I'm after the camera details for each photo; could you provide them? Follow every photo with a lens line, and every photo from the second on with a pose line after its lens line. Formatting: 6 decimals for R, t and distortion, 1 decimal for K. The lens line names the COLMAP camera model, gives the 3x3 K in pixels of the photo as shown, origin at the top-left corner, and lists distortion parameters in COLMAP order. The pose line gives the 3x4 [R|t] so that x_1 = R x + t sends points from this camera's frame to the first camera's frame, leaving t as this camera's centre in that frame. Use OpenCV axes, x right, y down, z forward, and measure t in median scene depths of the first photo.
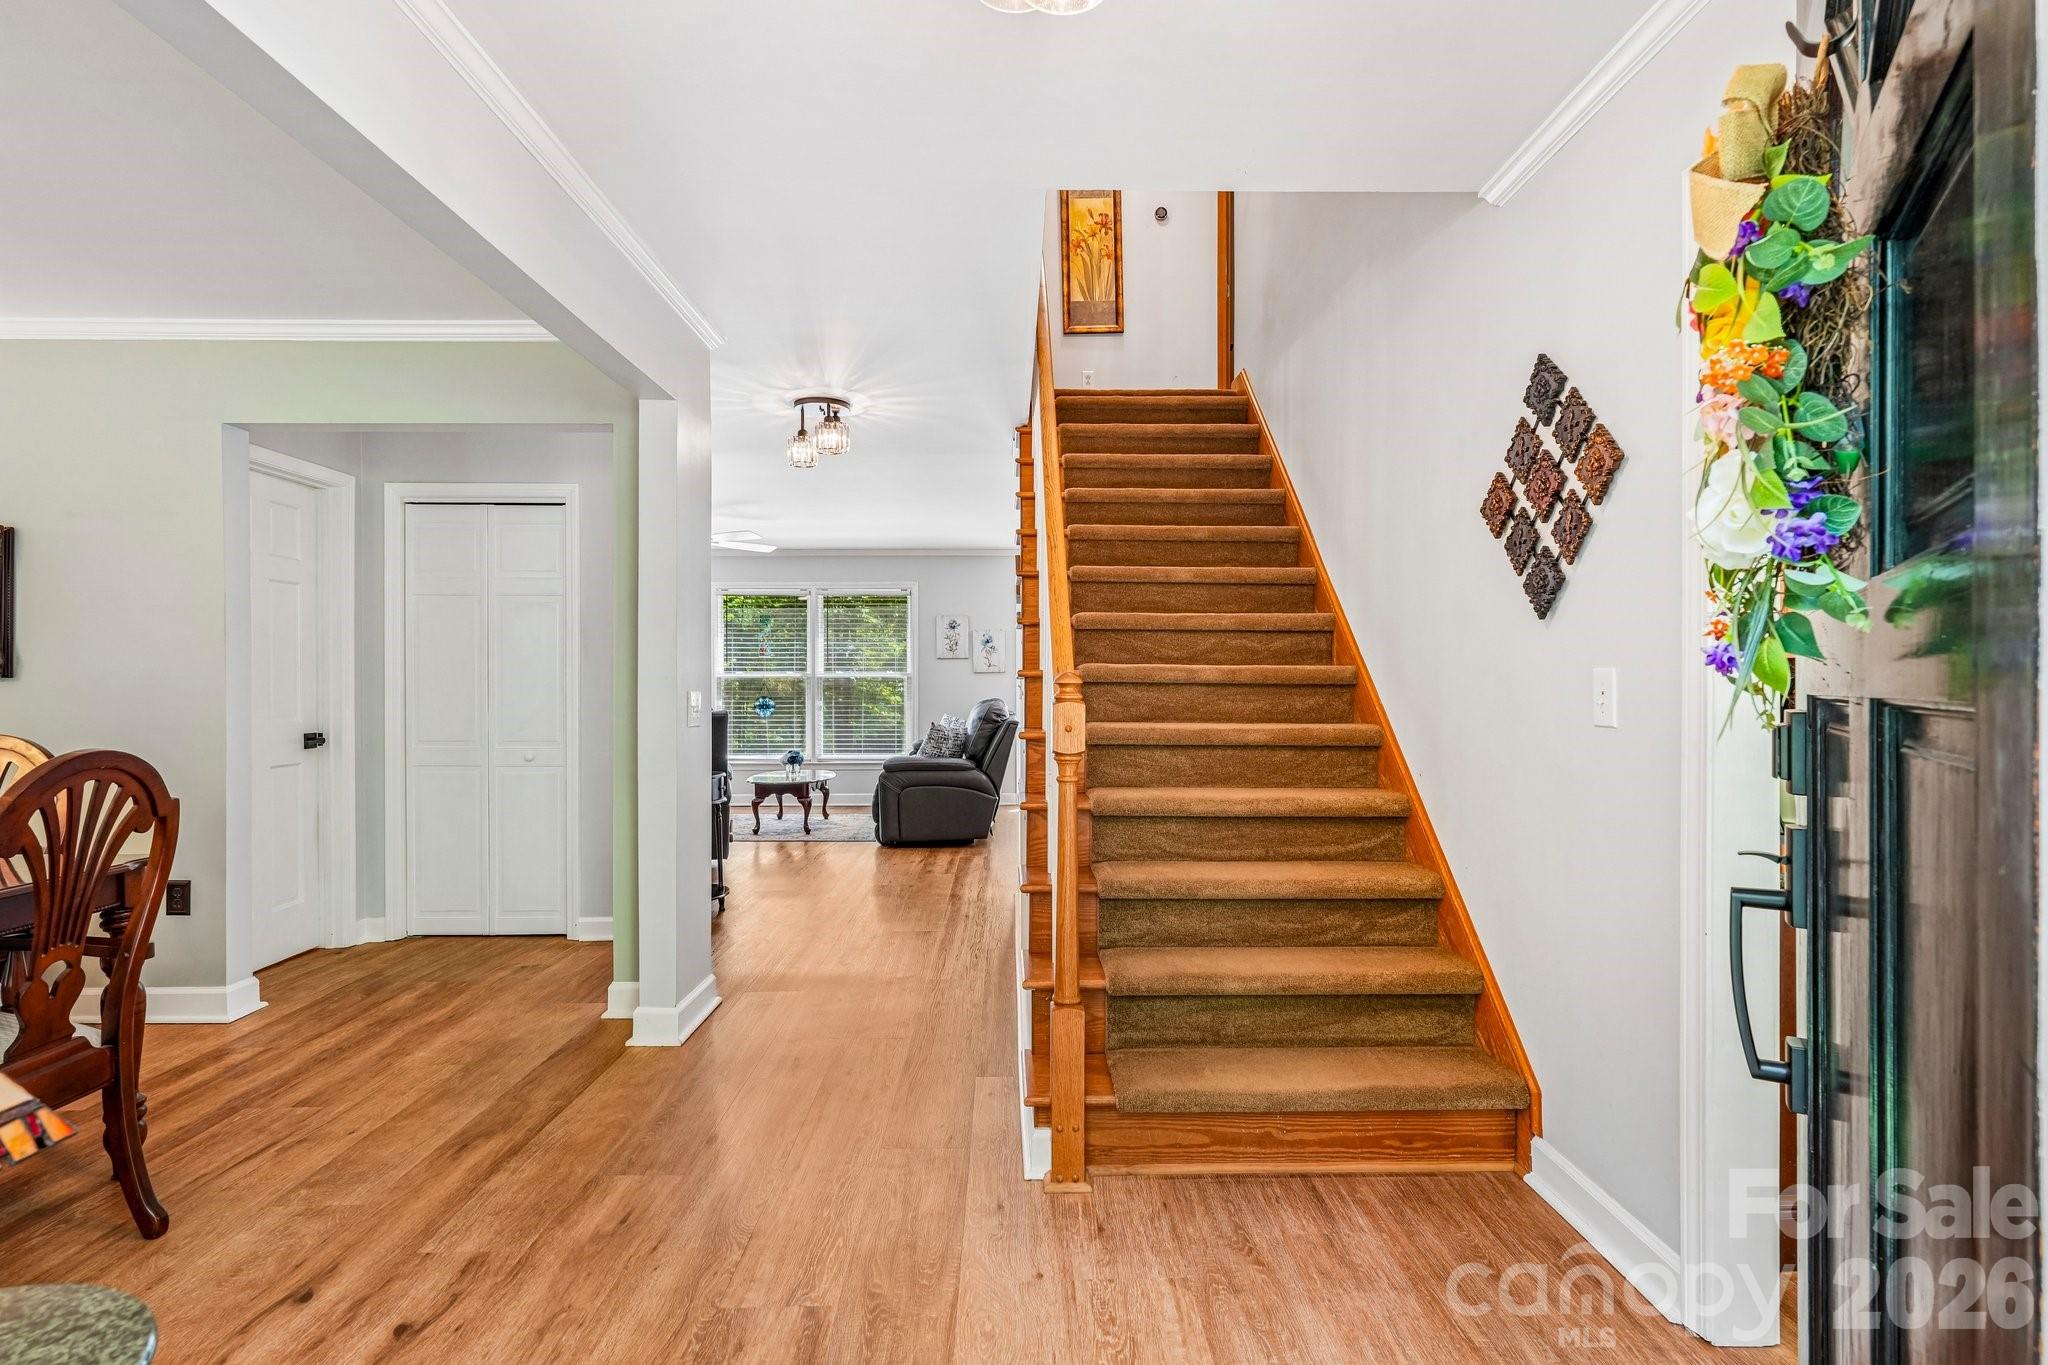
lens RADIAL K [[1023.8, 0, 1012.6], [0, 1023.8, 677.4], [0, 0, 1]] dist [0.003882, -0.000199]
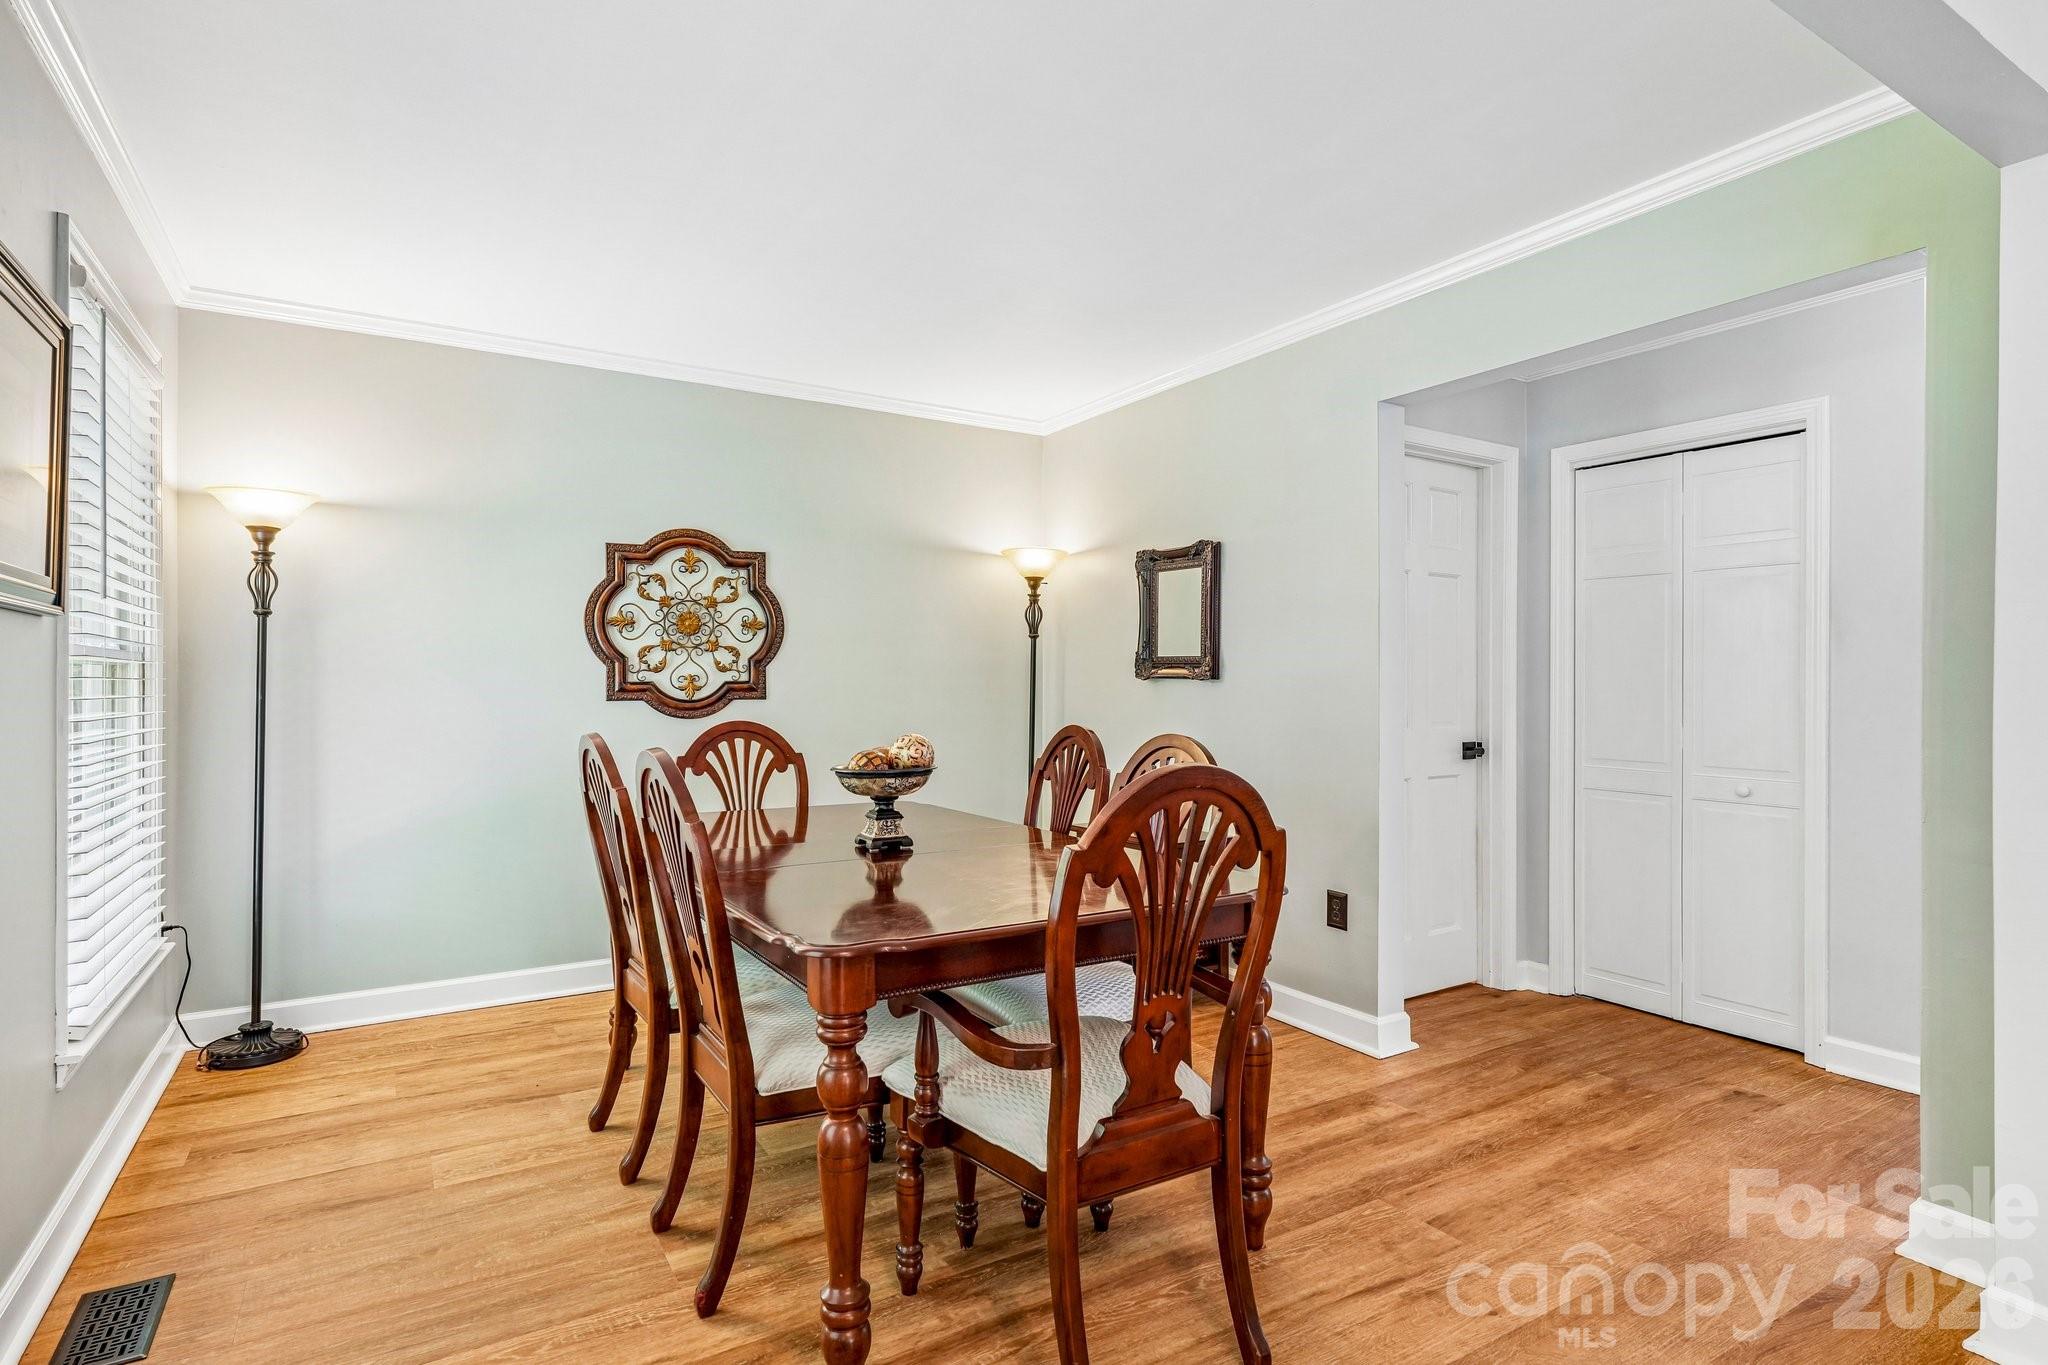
lens RADIAL K [[1023.8, 0, 990.6], [0, 1023.8, 686.1], [0, 0, 1]] dist [0.003882, -0.000199]
pose [[0.493425, 0.006531, -0.869764, -0.146550], [-0.003978, 0.999978, 0.005252, 0.002799], [0.869779, 0.000869, 0.493441, 0.253001]]
